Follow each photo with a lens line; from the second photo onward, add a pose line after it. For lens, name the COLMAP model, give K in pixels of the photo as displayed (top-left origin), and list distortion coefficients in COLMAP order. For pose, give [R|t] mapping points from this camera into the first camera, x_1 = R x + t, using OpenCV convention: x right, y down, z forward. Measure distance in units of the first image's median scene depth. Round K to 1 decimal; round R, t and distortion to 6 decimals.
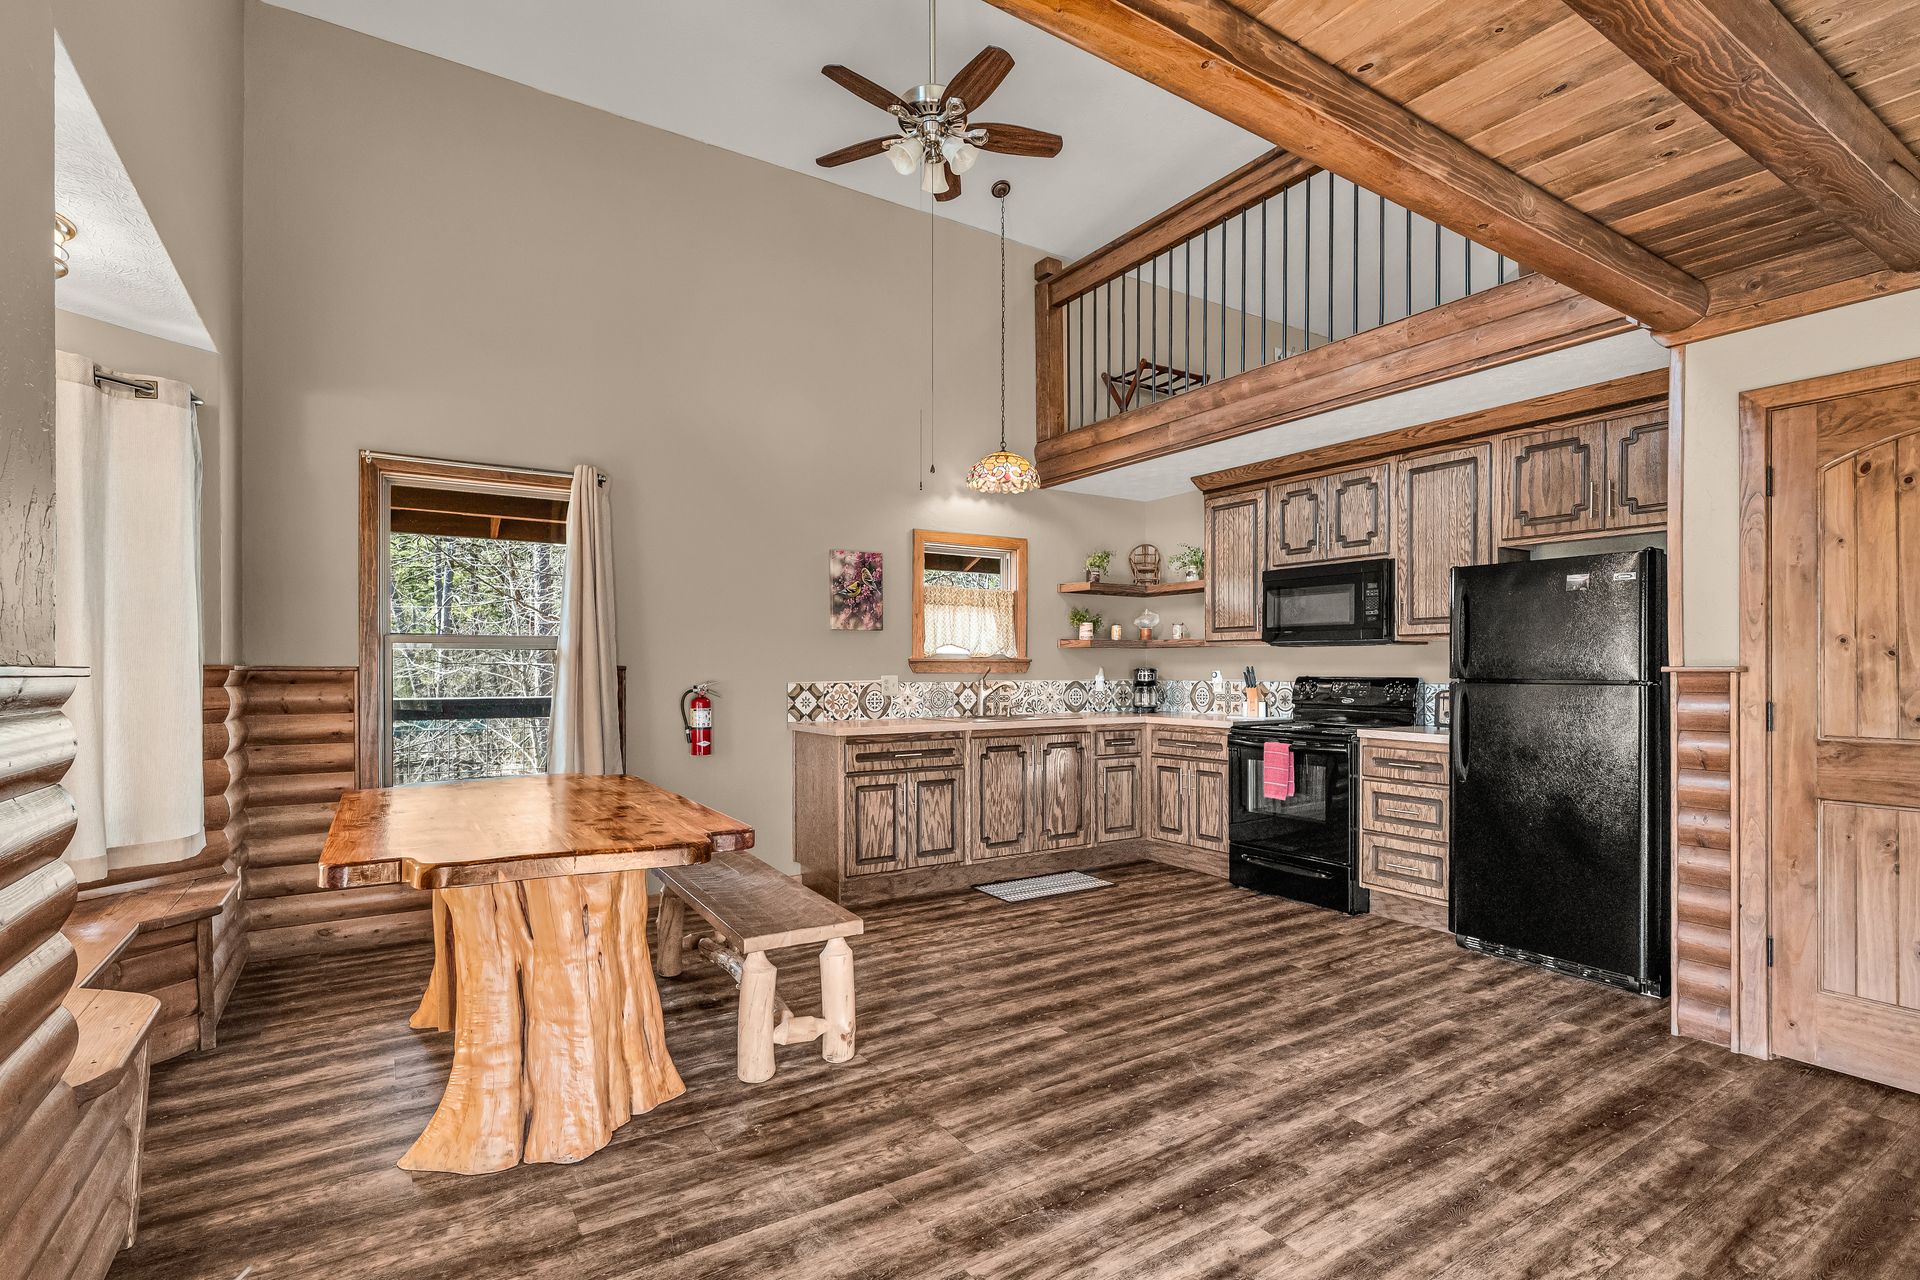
lens RADIAL K [[913.1, 0, 960.7], [0, 913.1, 654.9], [0, 0, 1]] dist [0.002247, 0.000273]
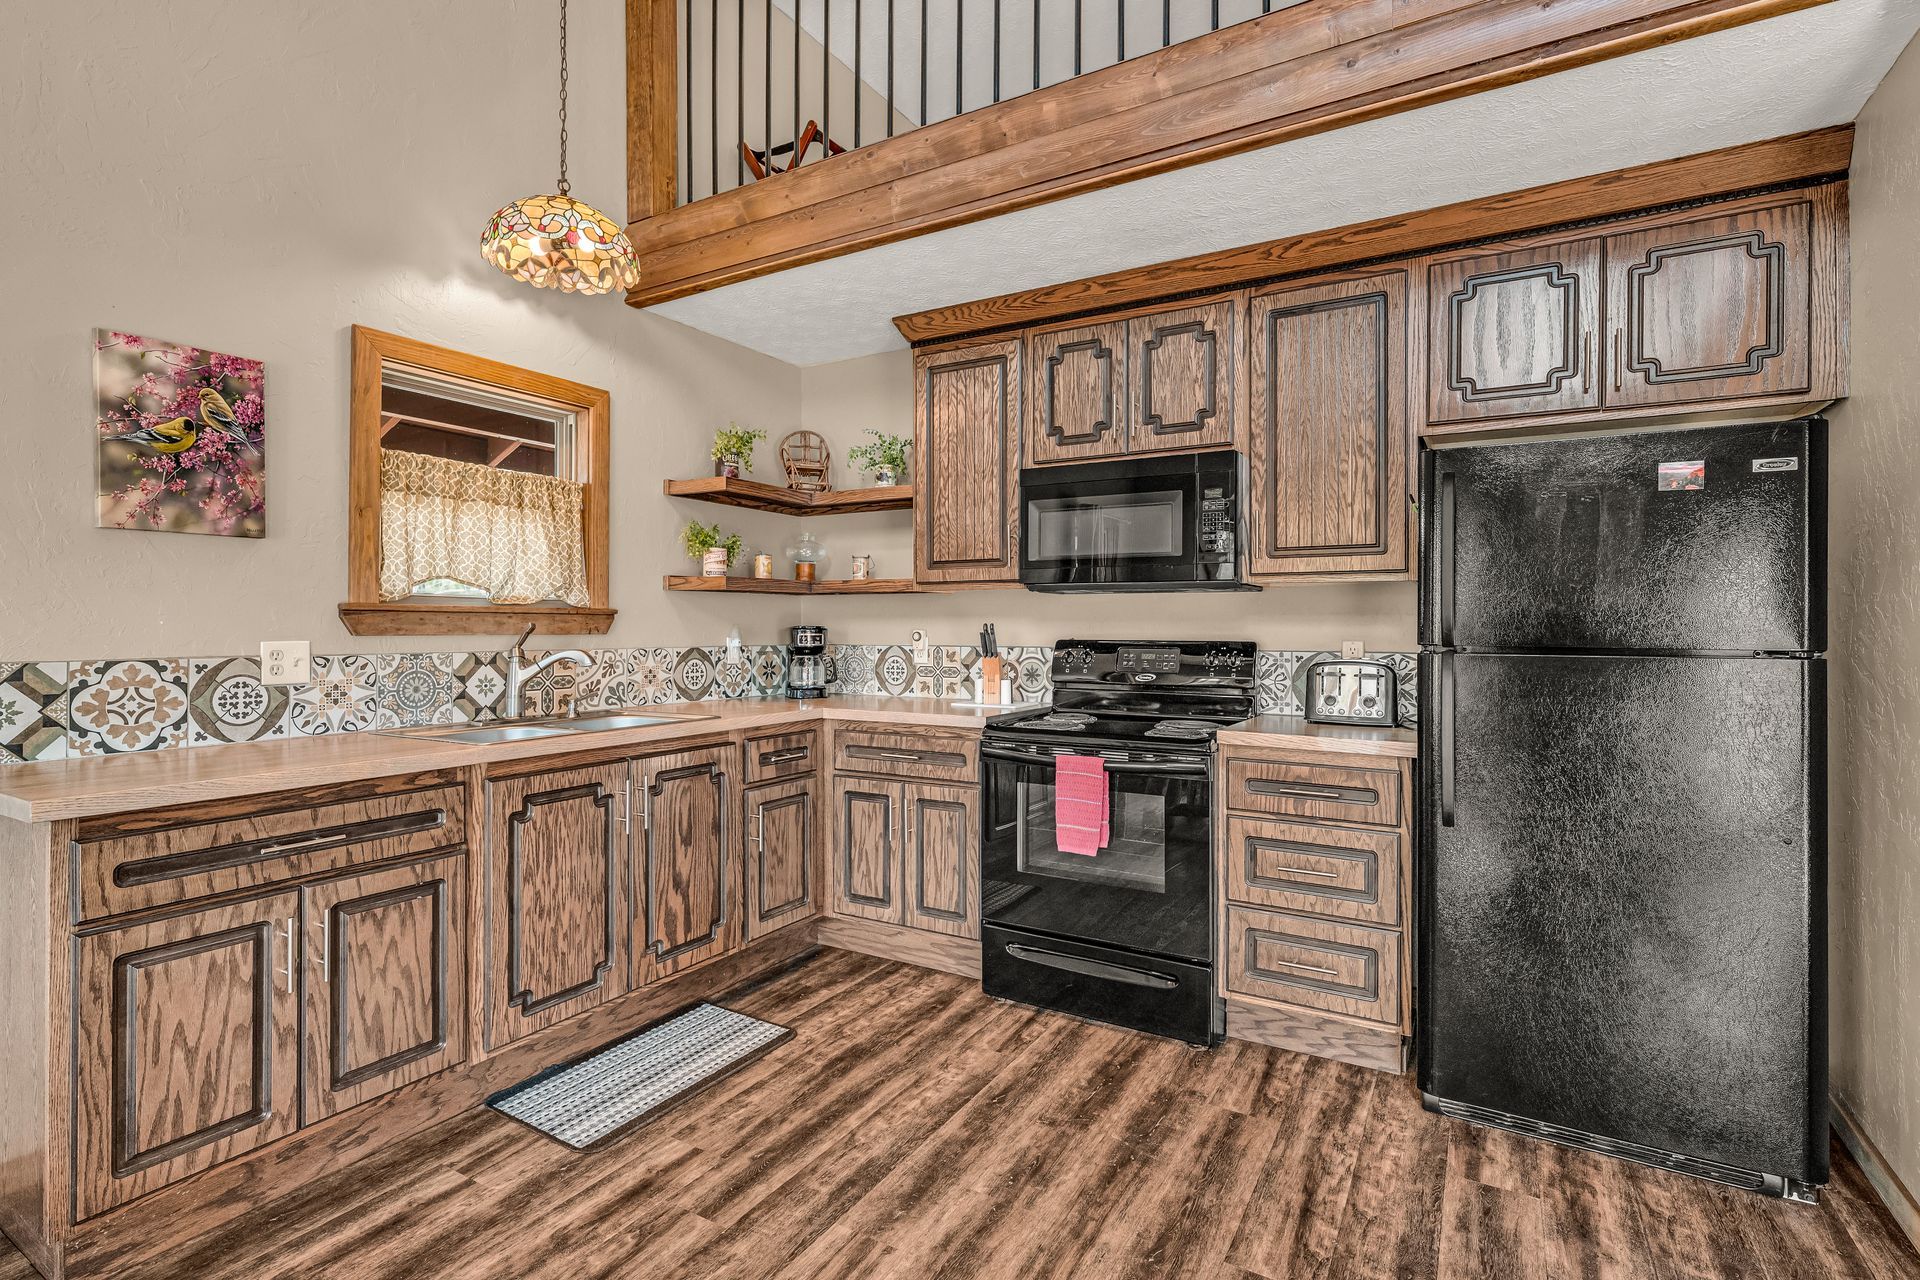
lens RADIAL K [[913.1, 0, 956.9], [0, 913.1, 624.2], [0, 0, 1]] dist [0.002247, 0.000273]
pose [[0.894949, 0.003445, 0.446155, 0.017989], [-0.009058, 0.999904, 0.010448, 0.007378], [-0.446076, -0.013391, 0.894895, 0.494515]]
